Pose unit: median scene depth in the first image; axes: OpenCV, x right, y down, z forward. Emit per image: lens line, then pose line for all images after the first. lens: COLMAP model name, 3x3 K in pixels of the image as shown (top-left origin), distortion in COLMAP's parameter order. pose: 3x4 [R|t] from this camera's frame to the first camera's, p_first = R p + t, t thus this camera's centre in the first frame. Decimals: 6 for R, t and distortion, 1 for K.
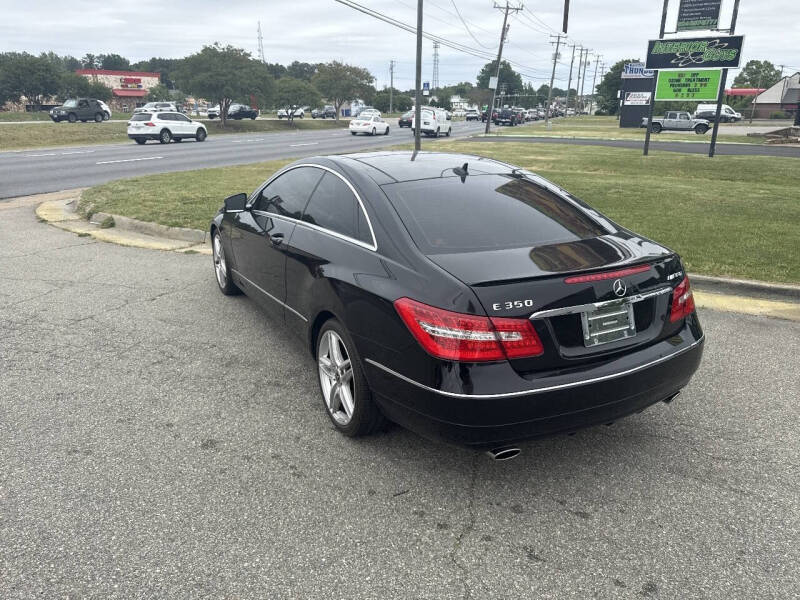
lens RADIAL K [[563.2, 0, 399.3], [0, 563.2, 294.9], [0, 0, 1]] dist [0.025688, -0.034512]
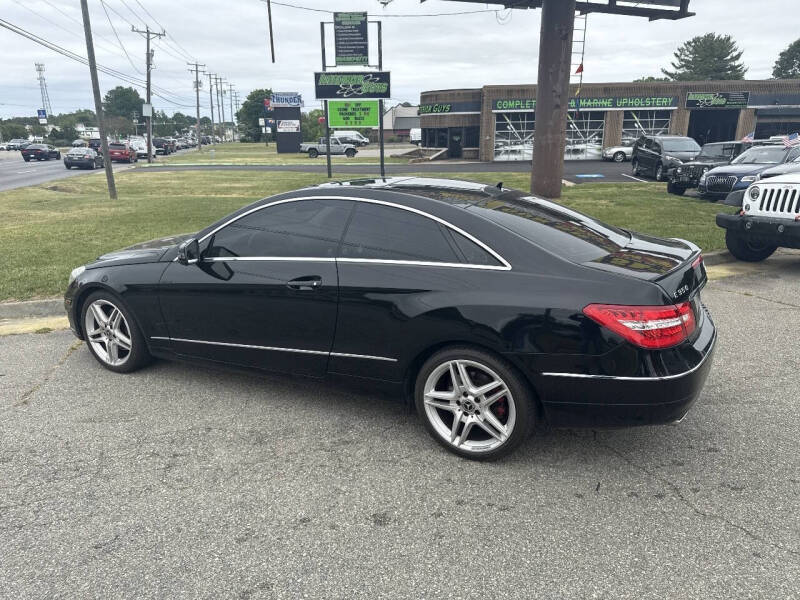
lens RADIAL K [[564.9, 0, 394.7], [0, 564.9, 300.0], [0, 0, 1]] dist [0.043810, -0.060108]
pose [[0.834219, -0.171098, 0.524217, -0.080104], [0.190653, 0.981511, 0.016955, -0.008543], [-0.517426, 0.085800, 0.851416, 0.024323]]
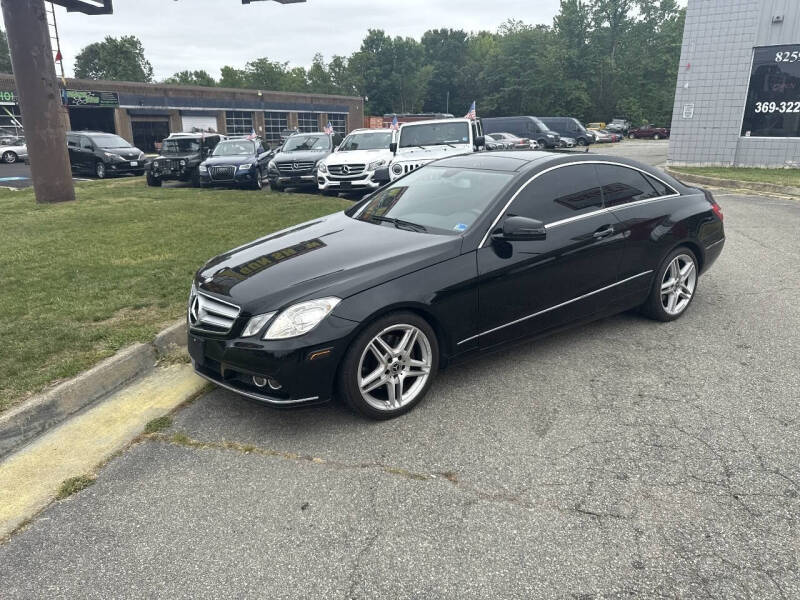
lens RADIAL K [[563.2, 0, 399.3], [0, 563.2, 294.9], [0, 0, 1]] dist [0.025688, -0.034512]
pose [[-0.095644, -0.288831, 0.952591, -0.175746], [0.317642, 0.898091, 0.304199, -0.062835], [-0.943375, 0.331677, 0.005848, 0.197174]]
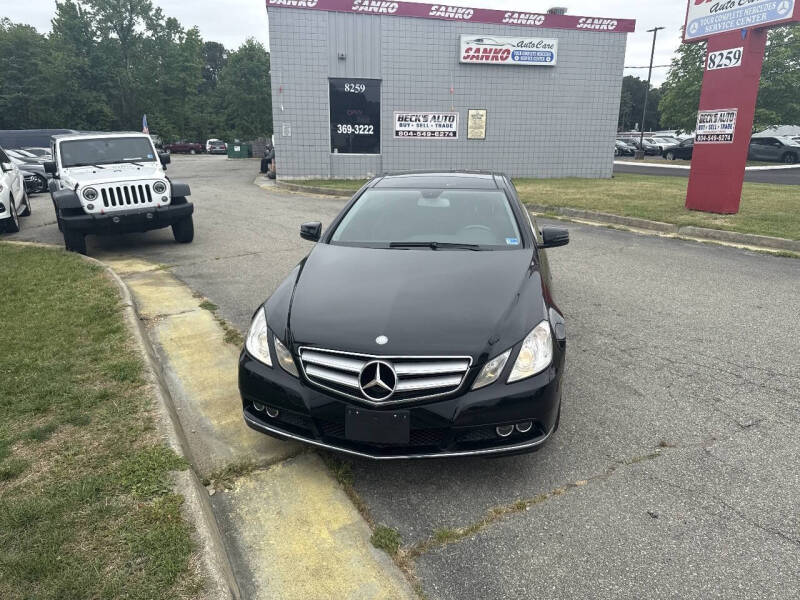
lens RADIAL K [[562.4, 0, 400.0], [0, 562.4, 300.0], [0, 0, 1]] dist [0.034938, -0.047138]
pose [[-0.775528, -0.179992, 0.605111, -0.111409], [0.188281, 0.848934, 0.493824, -0.096853], [-0.602584, 0.496905, -0.624482, 0.296279]]
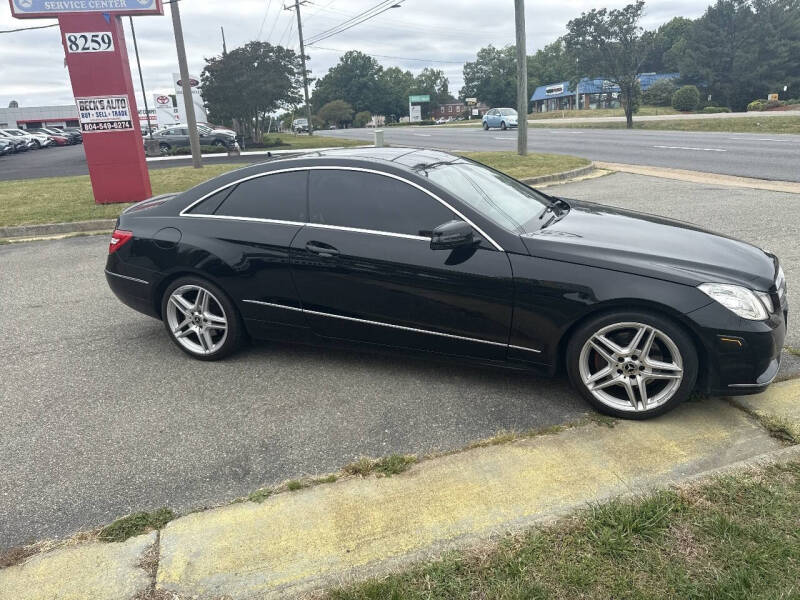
lens RADIAL K [[563.0, 0, 403.6], [0, 563.0, 305.3], [0, 0, 1]] dist [0.019315, -0.028932]
pose [[-0.761610, 0.232291, -0.604972, 0.096932], [-0.161092, 0.836379, 0.523946, -0.085021], [0.627694, 0.496499, -0.599574, 0.269171]]
